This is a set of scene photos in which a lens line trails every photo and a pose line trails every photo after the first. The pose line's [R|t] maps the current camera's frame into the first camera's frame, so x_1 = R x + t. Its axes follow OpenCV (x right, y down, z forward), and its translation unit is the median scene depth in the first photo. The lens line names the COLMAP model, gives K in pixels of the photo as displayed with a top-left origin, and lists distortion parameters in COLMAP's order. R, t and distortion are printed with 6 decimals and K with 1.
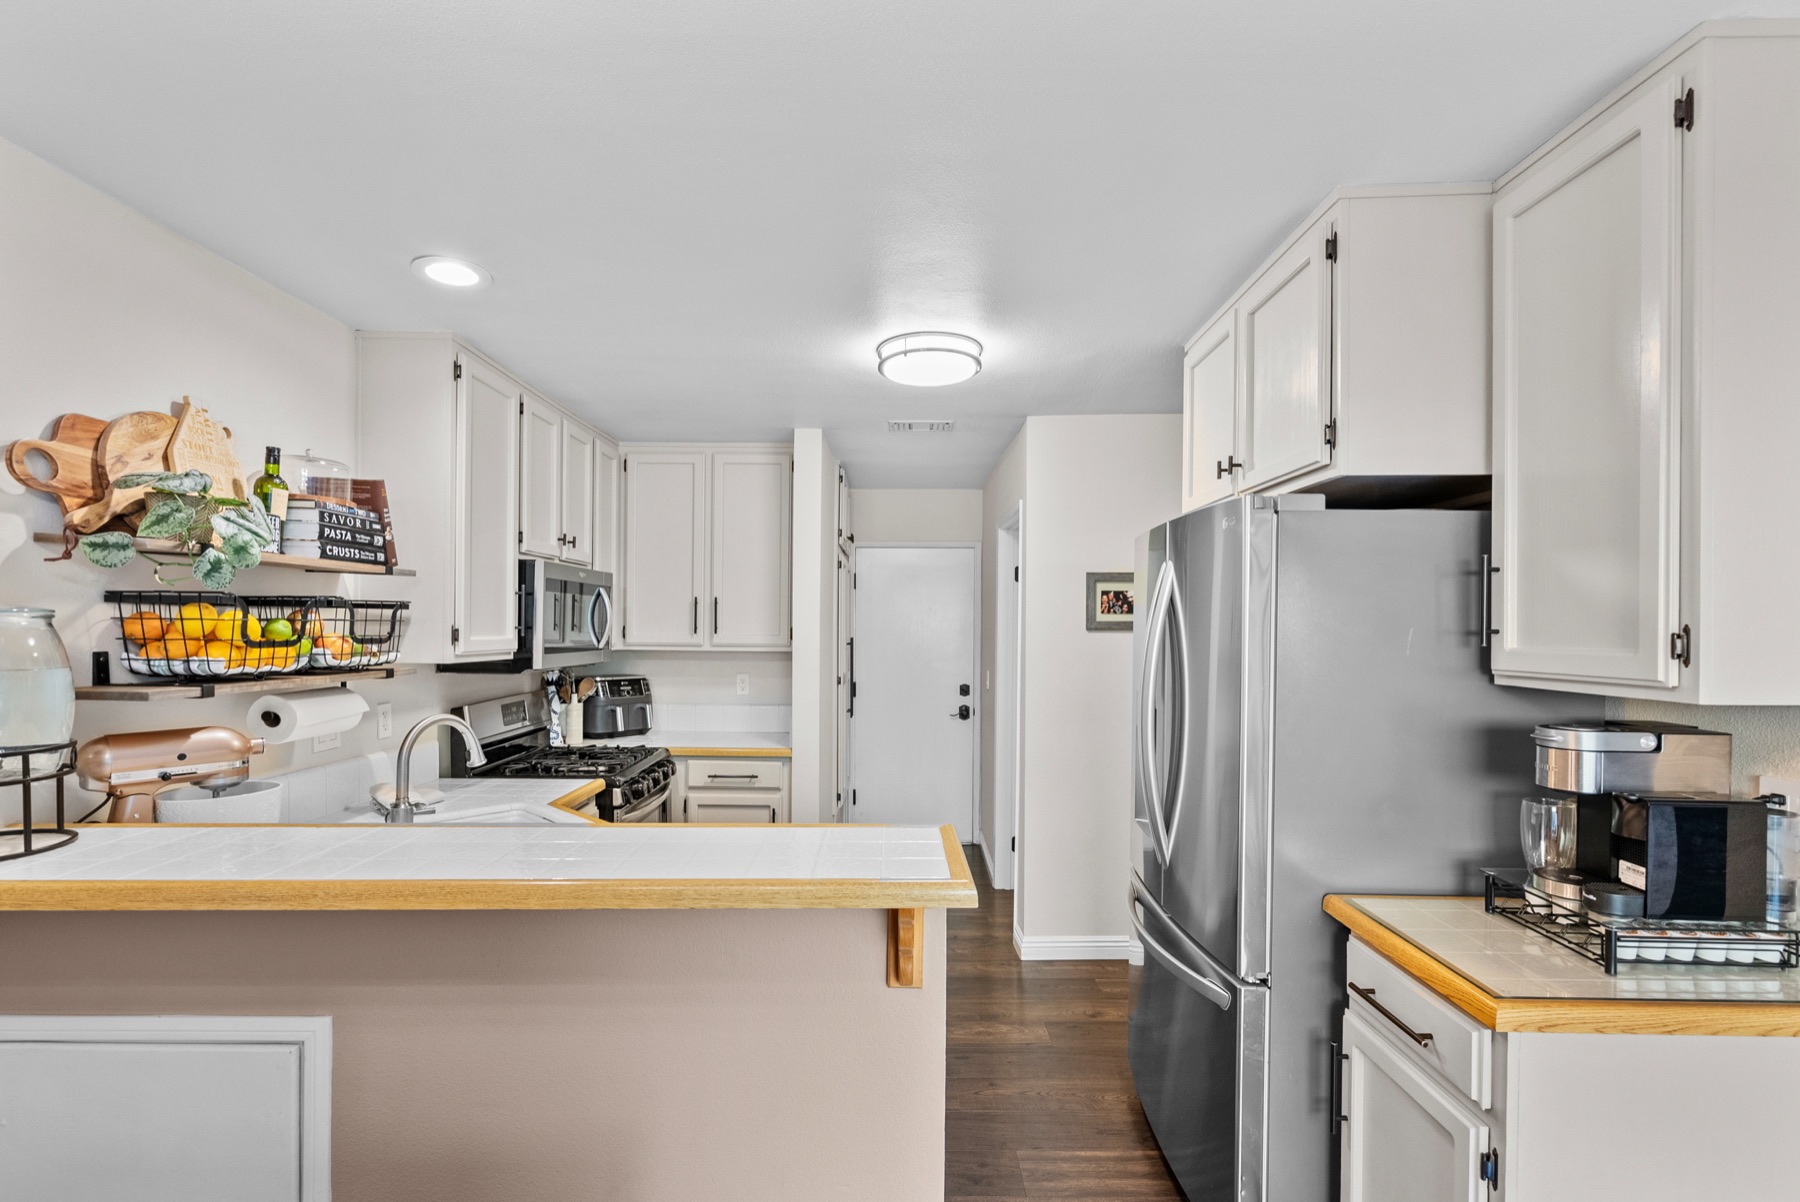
lens RADIAL K [[827.6, 0, 901.1], [0, 827.6, 607.8], [0, 0, 1]] dist [-0.000012, 0.000640]
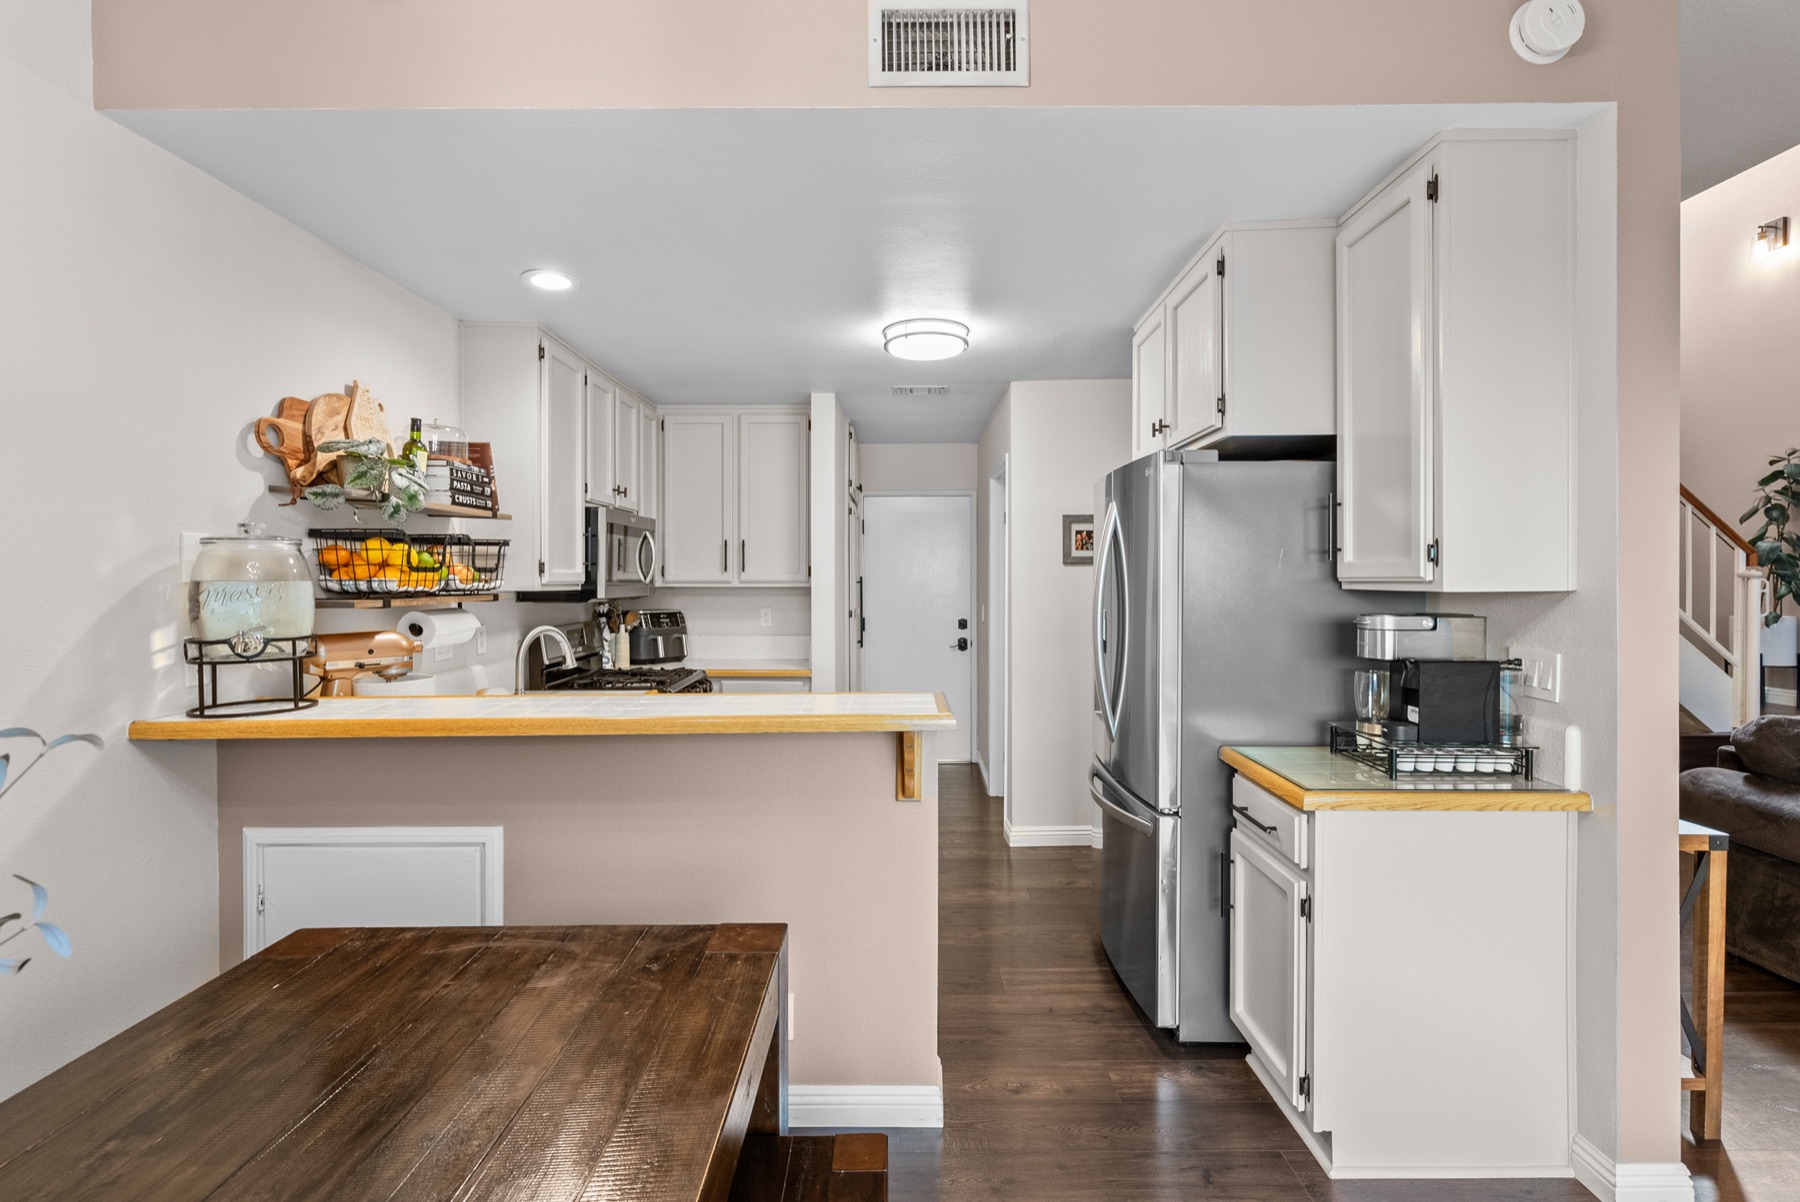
lens RADIAL K [[840.0, 0, 912.5], [0, 840.0, 569.2], [0, 0, 1]] dist [0.000499, 0.000182]
pose [[0.999929, -0.008718, 0.008125, 0.001675], [0.008634, 0.999909, 0.010387, 0.031540], [-0.008215, -0.010316, 0.999913, -0.297065]]
